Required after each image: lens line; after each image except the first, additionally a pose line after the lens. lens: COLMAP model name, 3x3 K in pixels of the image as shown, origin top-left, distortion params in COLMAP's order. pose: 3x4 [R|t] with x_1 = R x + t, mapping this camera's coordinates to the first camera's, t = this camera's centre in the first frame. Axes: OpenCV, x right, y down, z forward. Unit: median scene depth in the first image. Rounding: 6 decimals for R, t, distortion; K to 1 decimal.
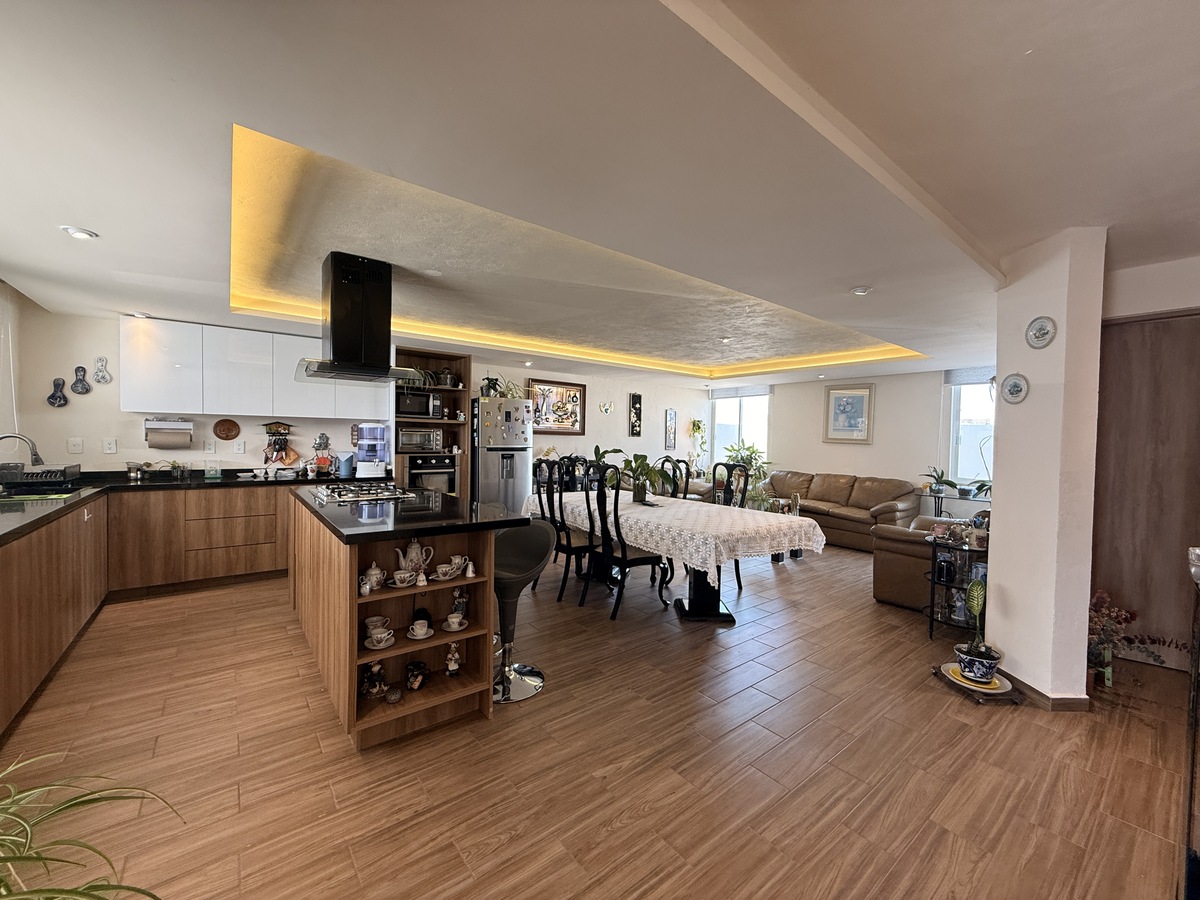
lens RADIAL K [[476.1, 0, 596.9], [0, 476.1, 451.1], [0, 0, 1]] dist [-0.003803, 0.001456]
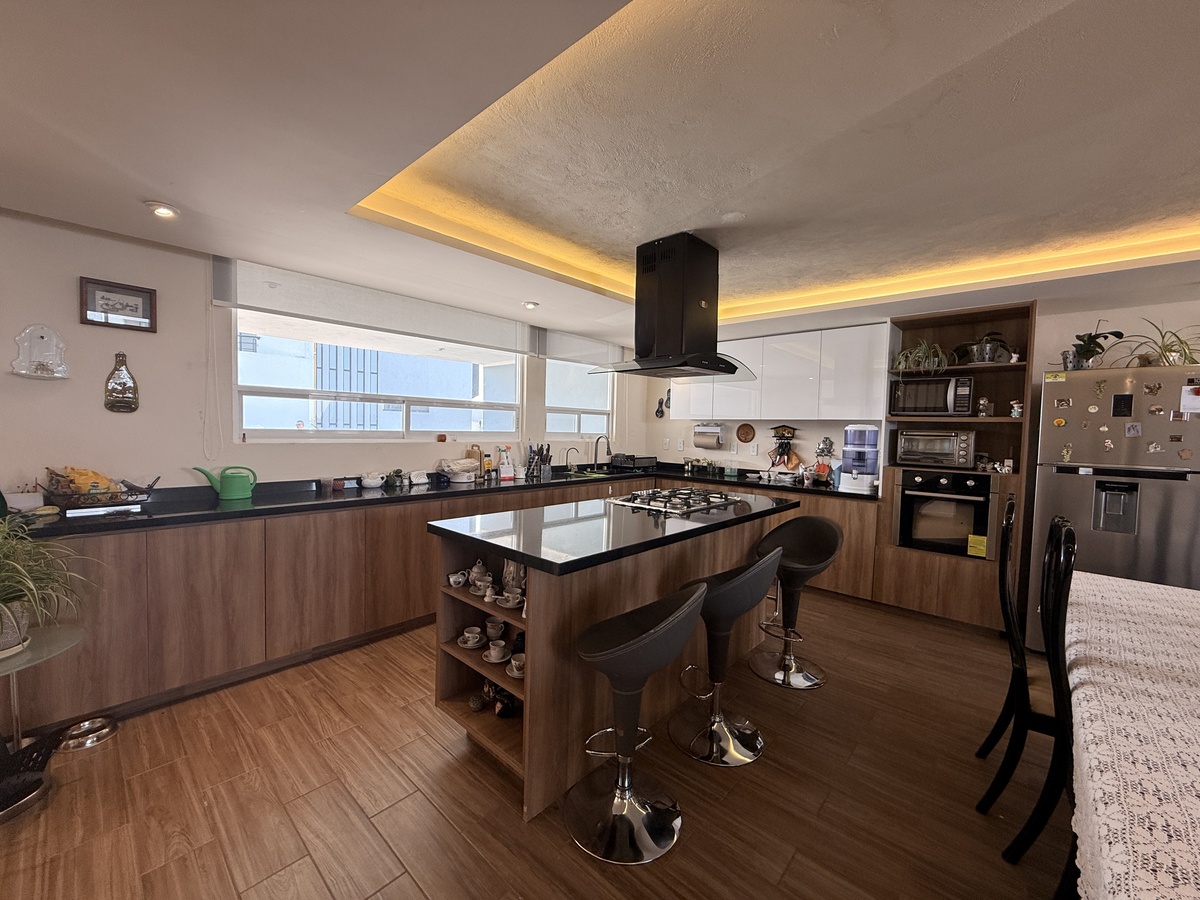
lens RADIAL K [[476.1, 0, 596.6], [0, 476.1, 448.9], [0, 0, 1]] dist [-0.003803, 0.001456]
pose [[0.172367, 0.028515, -0.984620, 0.206173], [-0.049206, 0.998582, 0.020306, -0.012036], [0.983803, 0.044949, 0.173525, 0.394547]]
